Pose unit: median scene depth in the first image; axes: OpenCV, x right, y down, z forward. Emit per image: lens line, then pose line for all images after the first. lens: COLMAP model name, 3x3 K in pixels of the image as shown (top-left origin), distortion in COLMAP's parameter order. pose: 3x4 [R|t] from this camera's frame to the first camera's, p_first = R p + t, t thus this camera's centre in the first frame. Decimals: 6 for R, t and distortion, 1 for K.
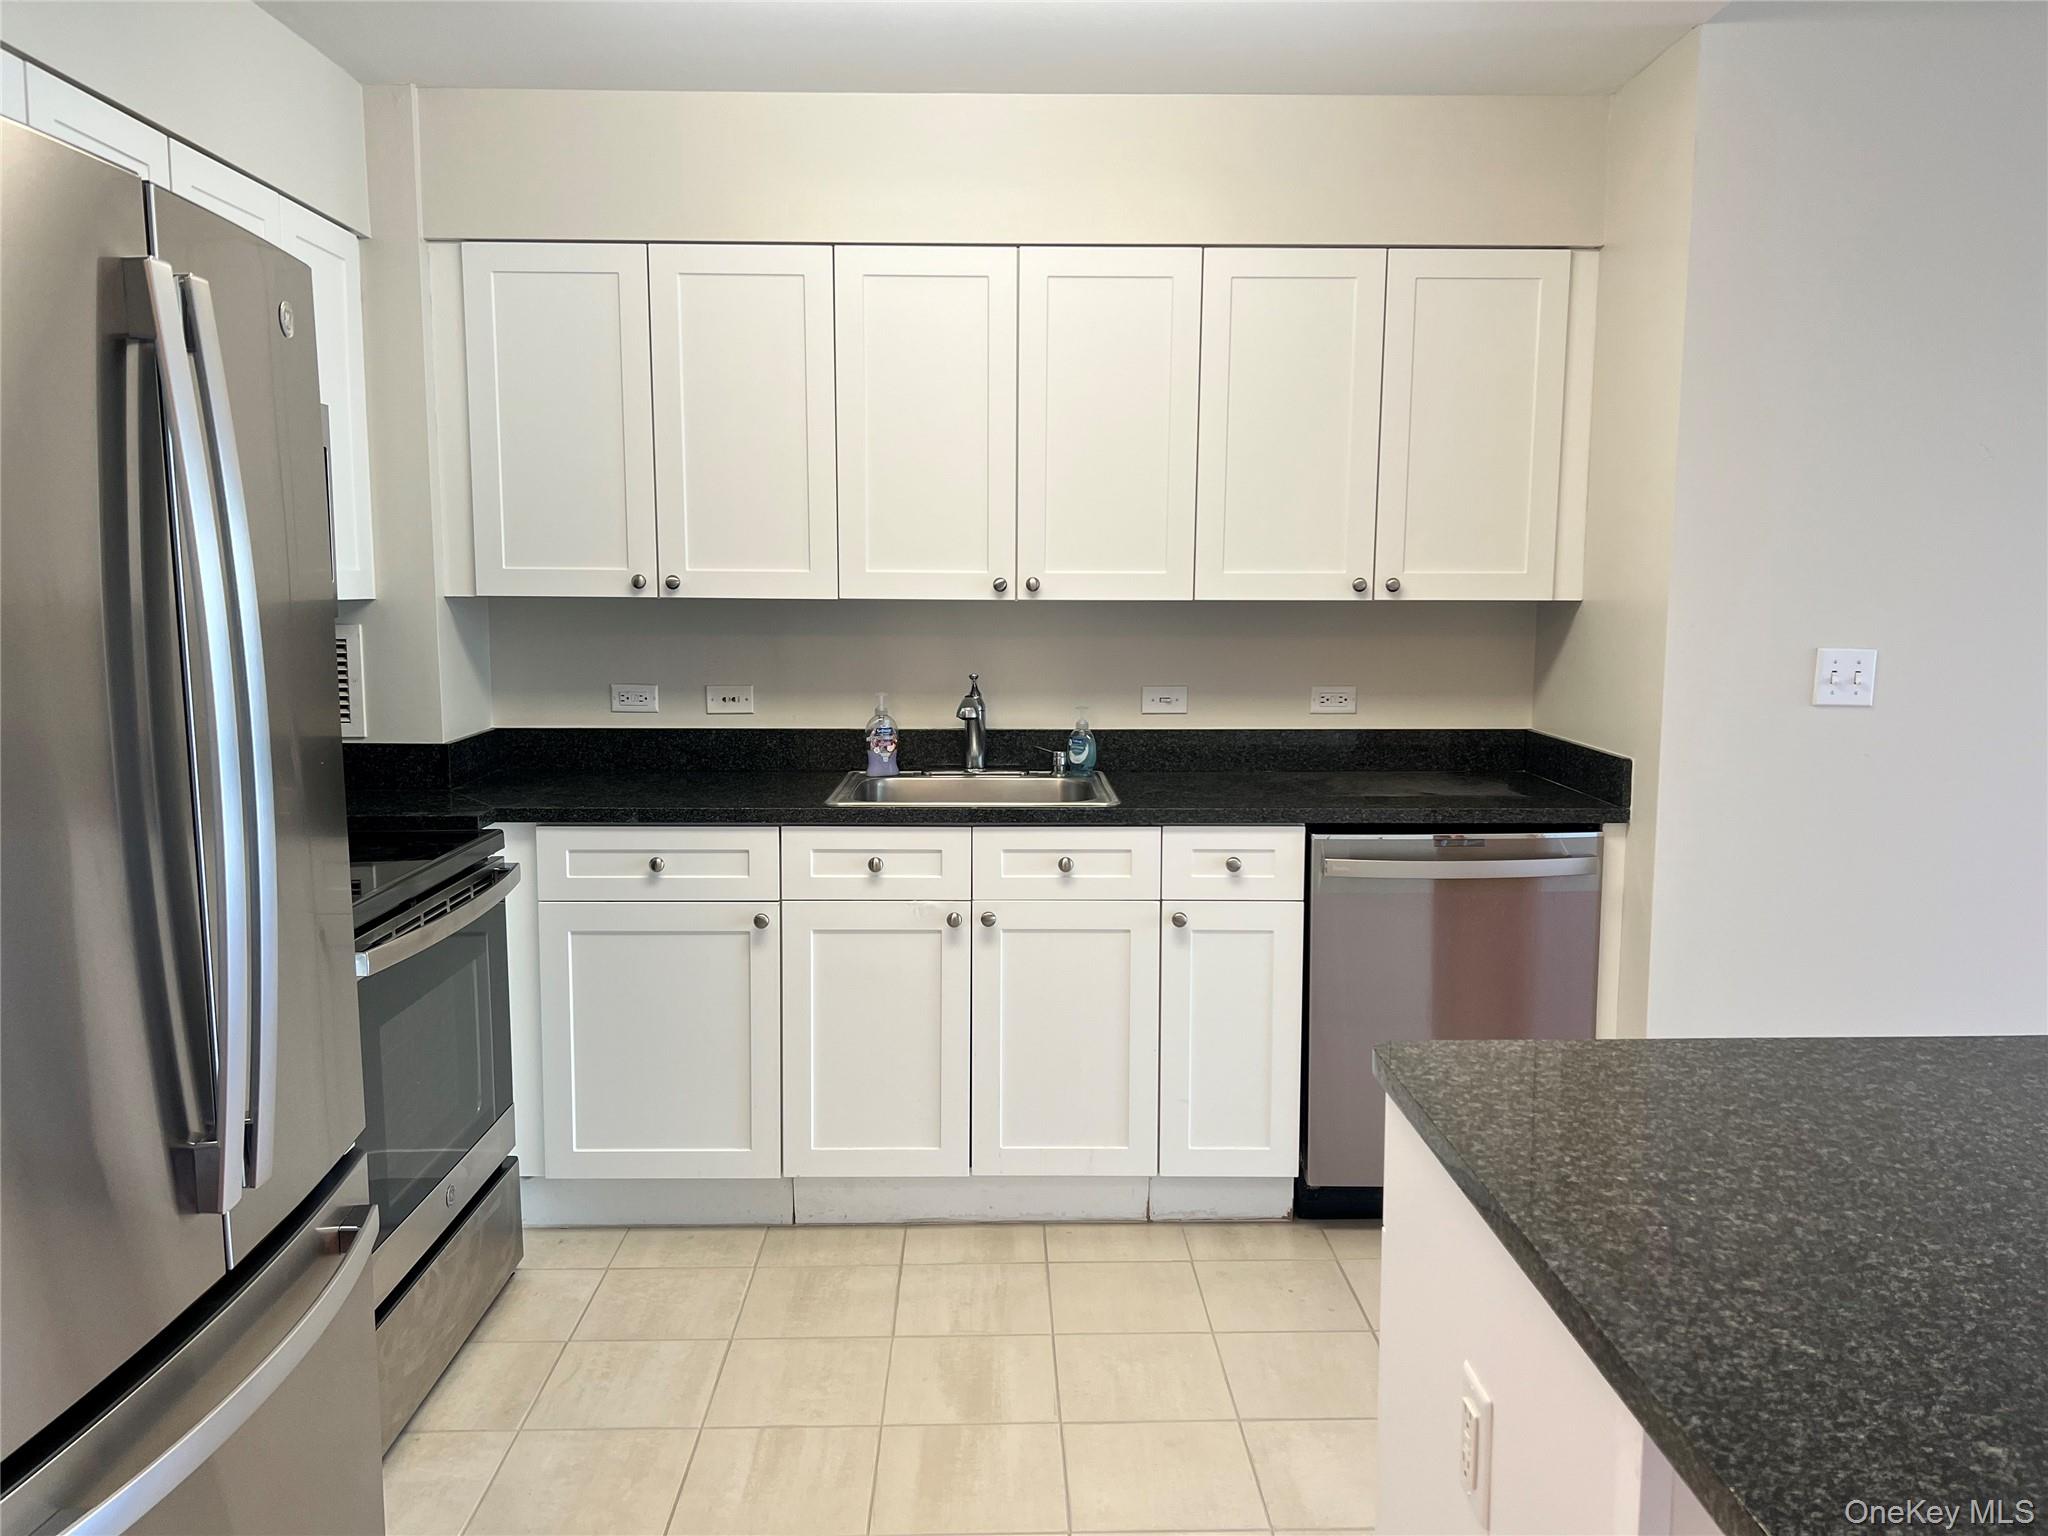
lens RADIAL K [[1531.8, 0, 1024.0], [0, 1531.8, 768.0], [0, 0, 1]] dist [0.090508, -0.117516]
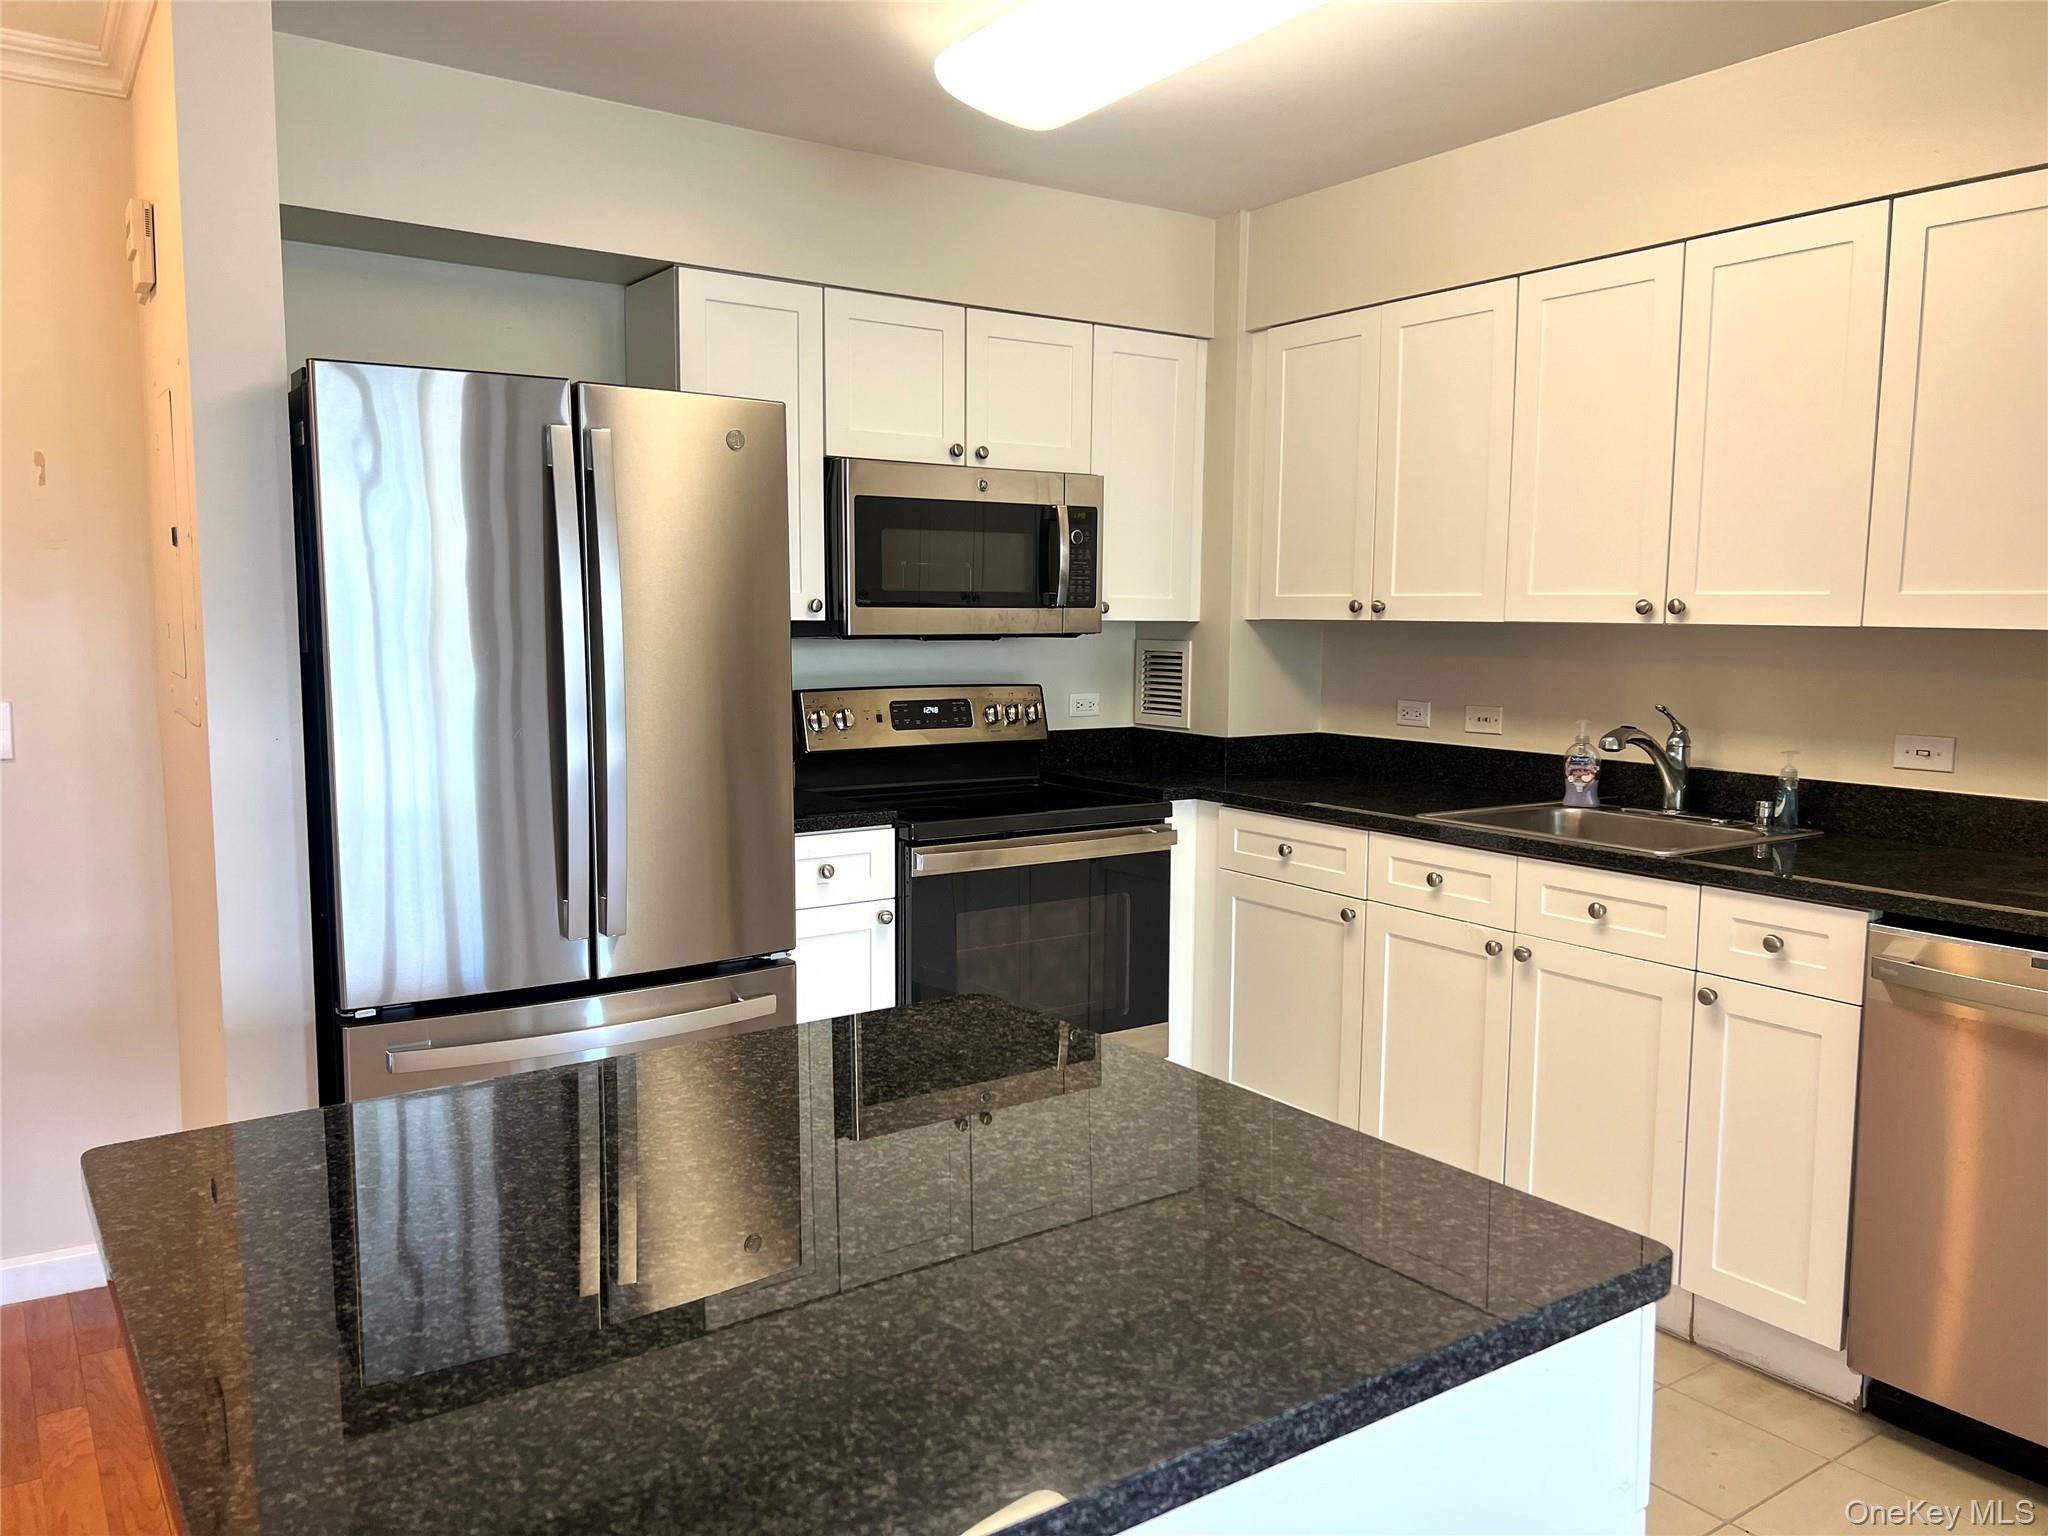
lens RADIAL K [[1547.7, 0, 1030.7], [0, 1547.7, 786.8], [0, 0, 1]] dist [0.111277, -0.119732]
pose [[0.560725, 0.098054, -0.822176, 0.580883], [-0.106455, 0.993260, 0.045855, -0.017224], [0.821130, 0.061813, 0.567384, 0.174183]]
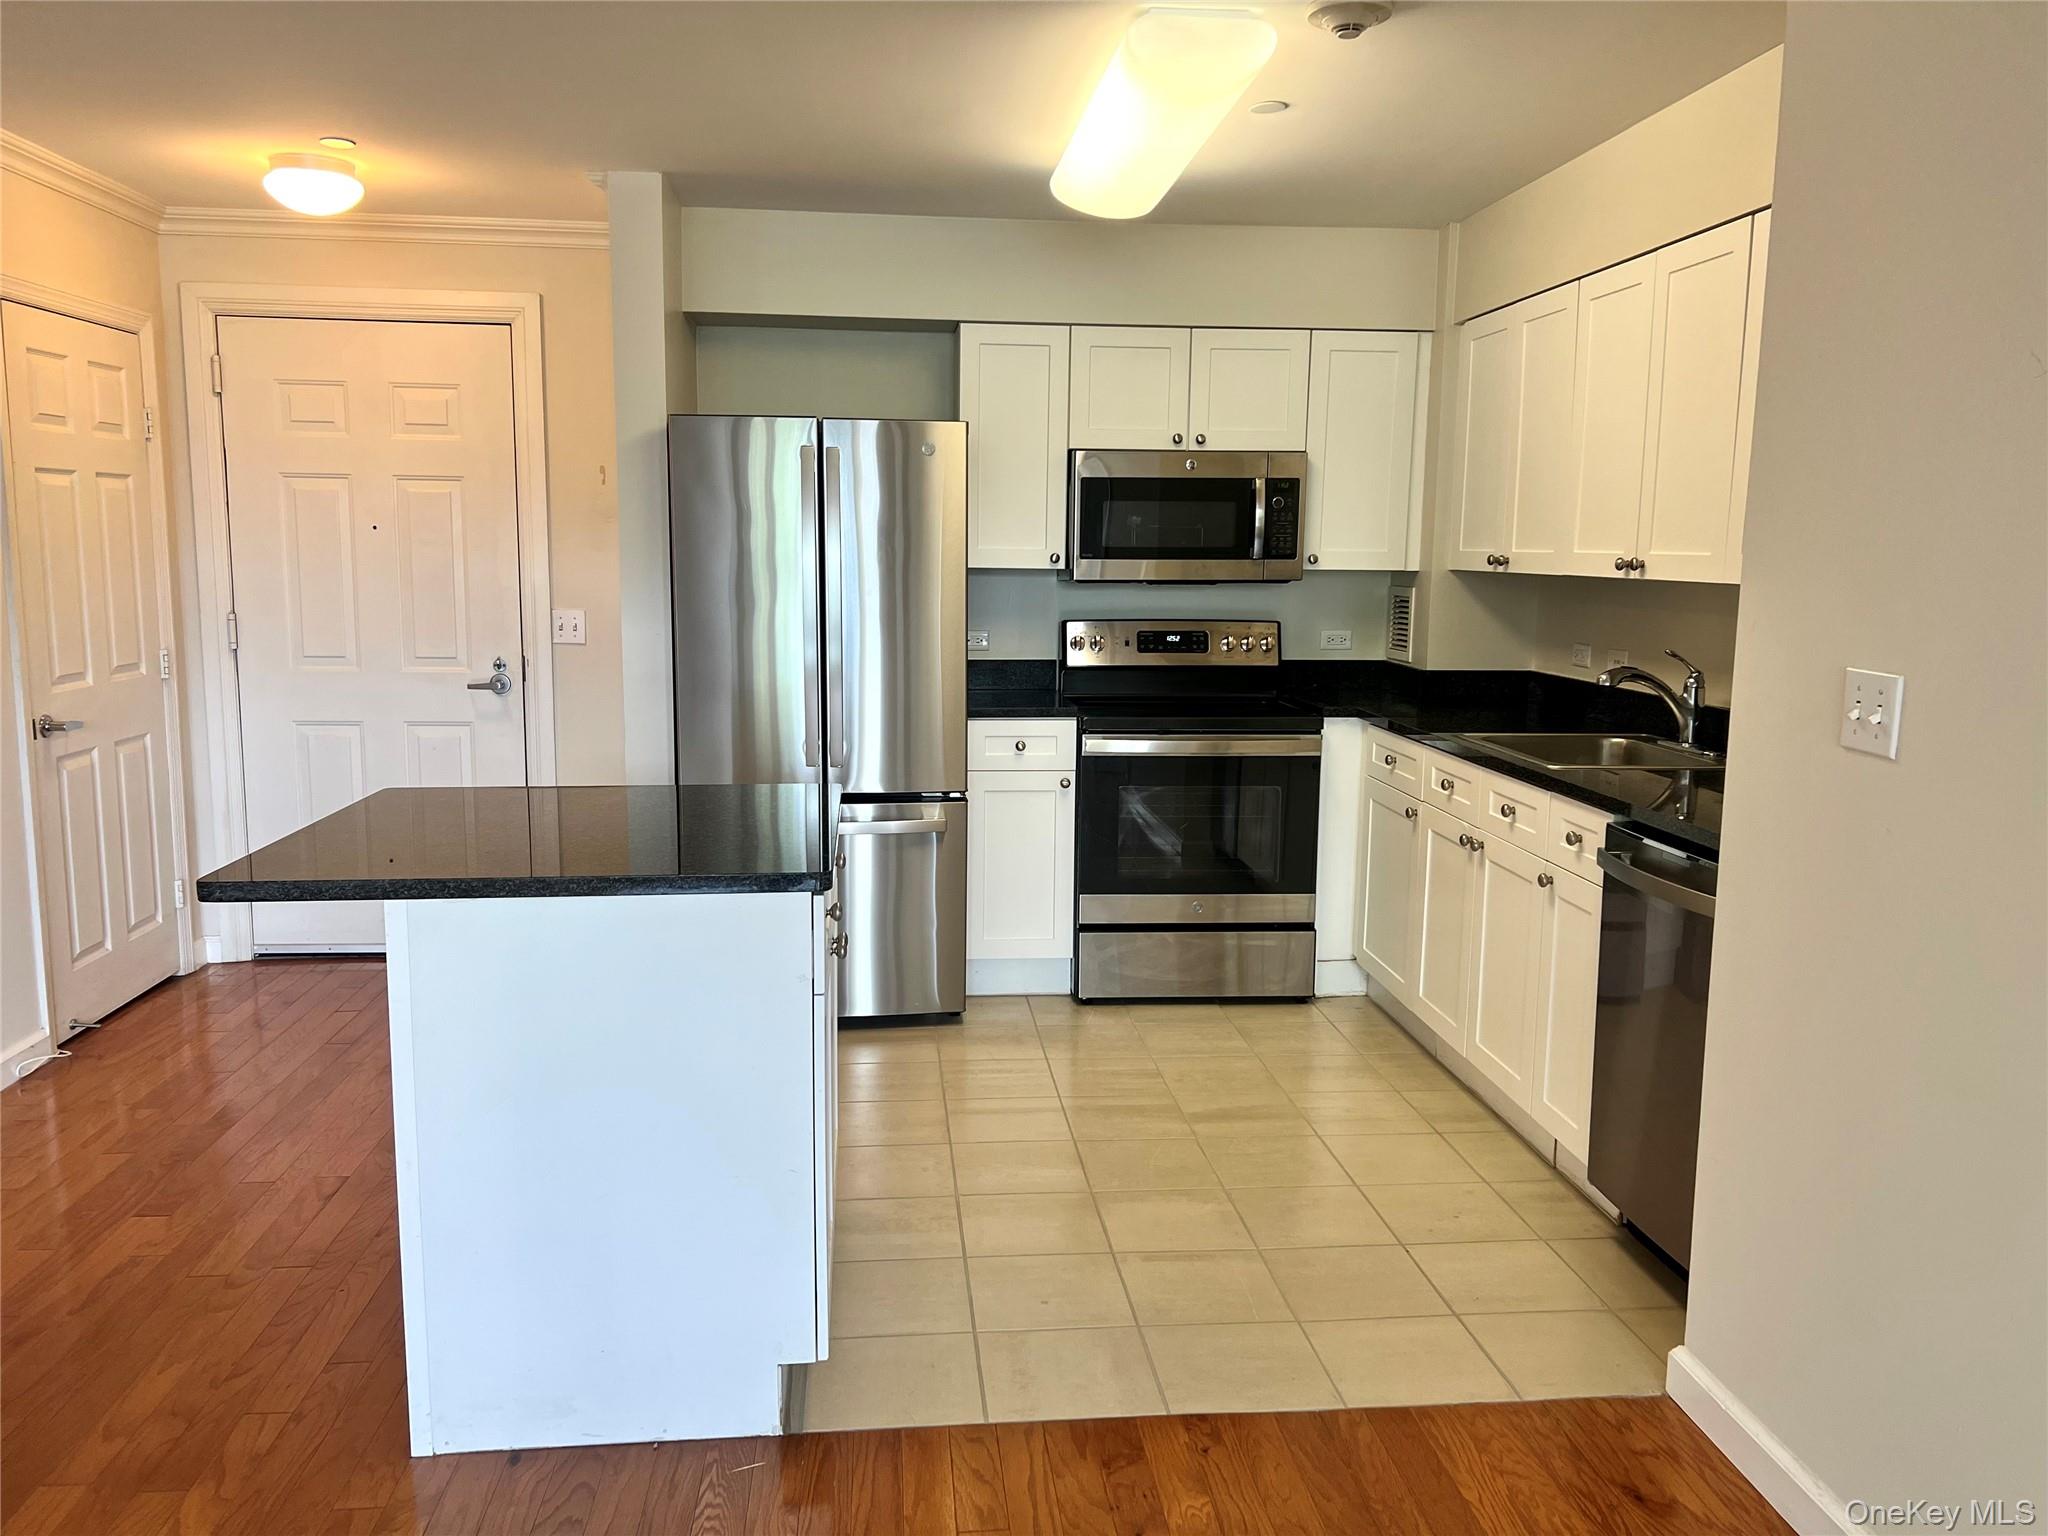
lens RADIAL K [[1531.8, 0, 1024.0], [0, 1531.8, 768.0], [0, 0, 1]] dist [0.090508, -0.117516]
pose [[0.081816, 0.142975, -0.986339, 1.079559], [-0.129310, 0.982814, 0.131737, -0.069874], [0.988223, 0.116766, 0.098898, 0.510069]]
